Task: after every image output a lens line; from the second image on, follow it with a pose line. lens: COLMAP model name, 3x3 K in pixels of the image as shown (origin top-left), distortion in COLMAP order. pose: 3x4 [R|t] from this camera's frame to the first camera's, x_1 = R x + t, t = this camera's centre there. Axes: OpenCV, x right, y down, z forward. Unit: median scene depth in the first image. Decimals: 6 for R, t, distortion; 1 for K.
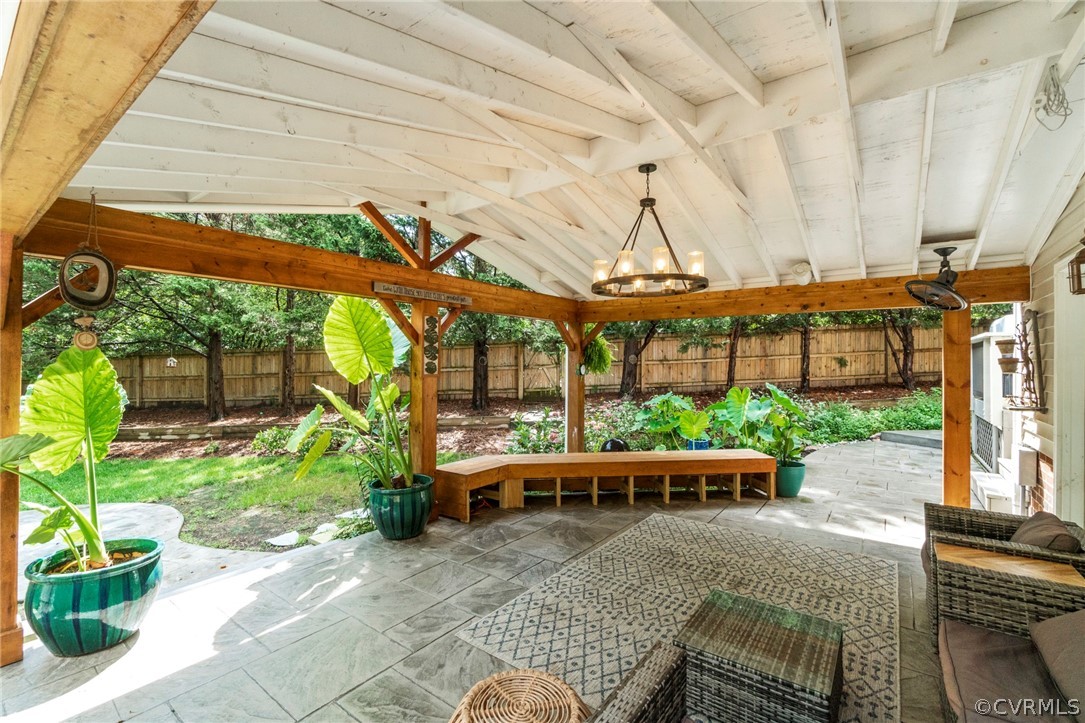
lens RADIAL K [[471.6, 0, 537.4], [0, 471.6, 359.9], [0, 0, 1]] dist [0.001041, 0.000366]
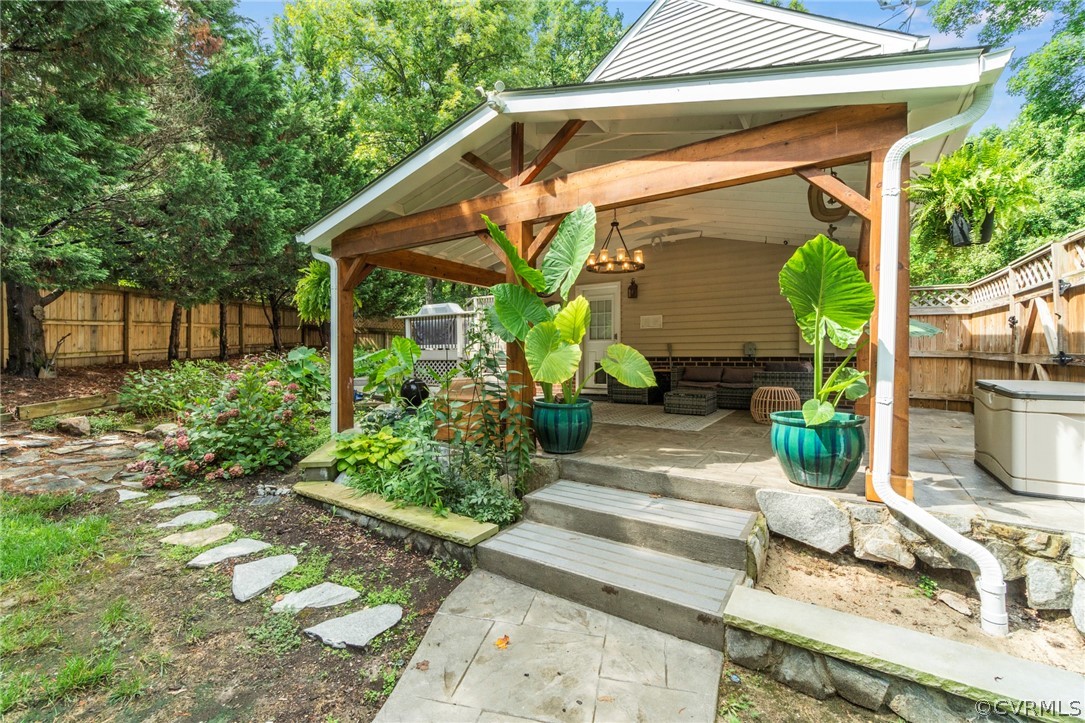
lens RADIAL K [[471.6, 0, 543.9], [0, 471.6, 358.5], [0, 0, 1]] dist [0.001041, 0.000366]
pose [[-0.051112, -0.008439, 0.998657, -0.408820], [-0.008855, 0.999929, 0.007997, 0.044300], [-0.998654, -0.008435, -0.051183, 0.343718]]
